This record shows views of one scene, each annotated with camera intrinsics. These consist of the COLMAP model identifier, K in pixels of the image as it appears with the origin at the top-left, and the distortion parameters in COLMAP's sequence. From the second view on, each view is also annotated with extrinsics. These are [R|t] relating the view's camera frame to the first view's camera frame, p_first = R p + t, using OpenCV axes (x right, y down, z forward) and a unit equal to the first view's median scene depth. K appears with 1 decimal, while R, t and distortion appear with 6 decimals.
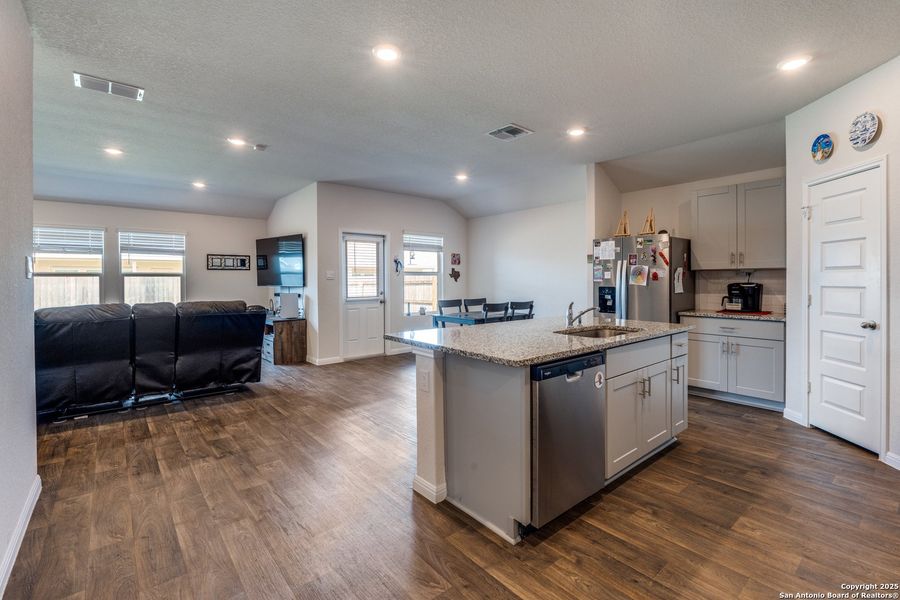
lens RADIAL K [[401.8, 0, 452.7], [0, 401.8, 282.0], [0, 0, 1]] dist [-0.010448, -0.000049]
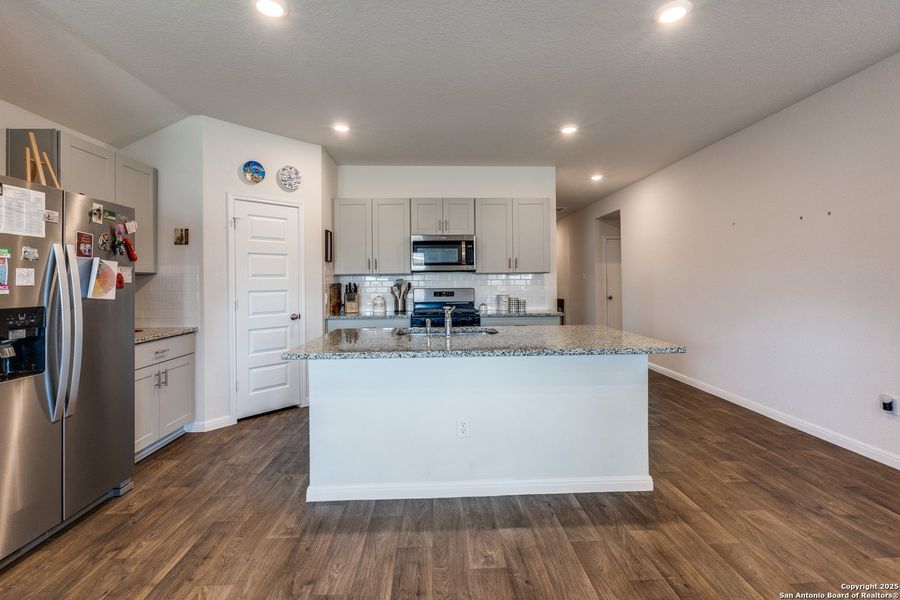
lens RADIAL K [[401.8, 0, 452.7], [0, 401.8, 282.0], [0, 0, 1]] dist [-0.010448, -0.000049]
pose [[-0.784936, 0.014248, 0.619414, -0.178403], [0.020368, 0.999789, 0.002814, -0.005152], [-0.619243, 0.014825, -0.785060, 1.119261]]
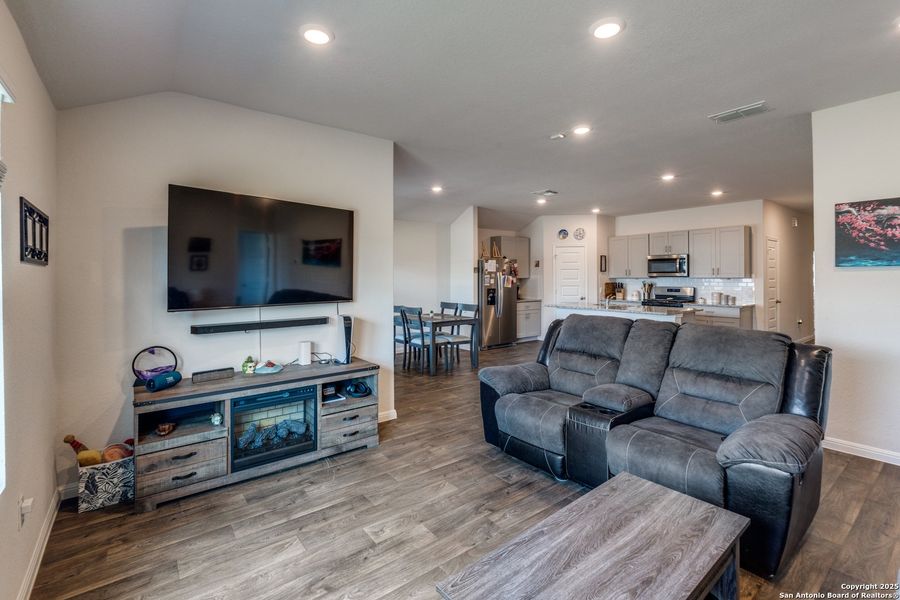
lens RADIAL K [[409.7, 0, 446.2], [0, 409.7, 286.0], [0, 0, 1]] dist [0.000708, 0.000132]
pose [[0.062864, -0.015527, 0.997901, -1.357993], [0.009747, 0.999841, 0.014943, -0.025852], [-0.997974, 0.008787, 0.063006, 1.159212]]
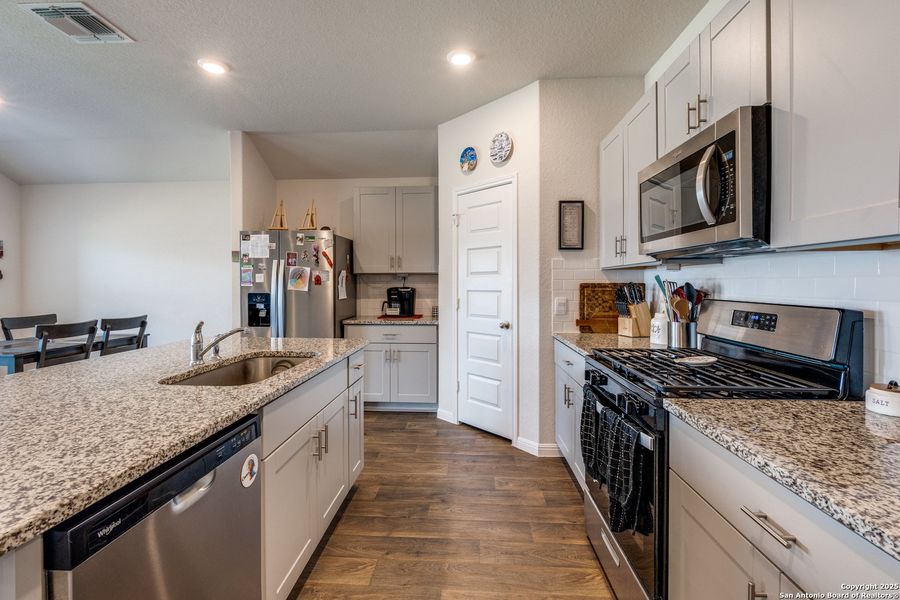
lens RADIAL K [[409.7, 0, 446.2], [0, 409.7, 286.0], [0, 0, 1]] dist [0.000708, 0.000132]
pose [[0.696637, -0.002645, 0.717419, 0.073183], [0.003647, 0.999993, 0.000146, -0.000716], [-0.717414, 0.002515, 0.696642, 0.202118]]
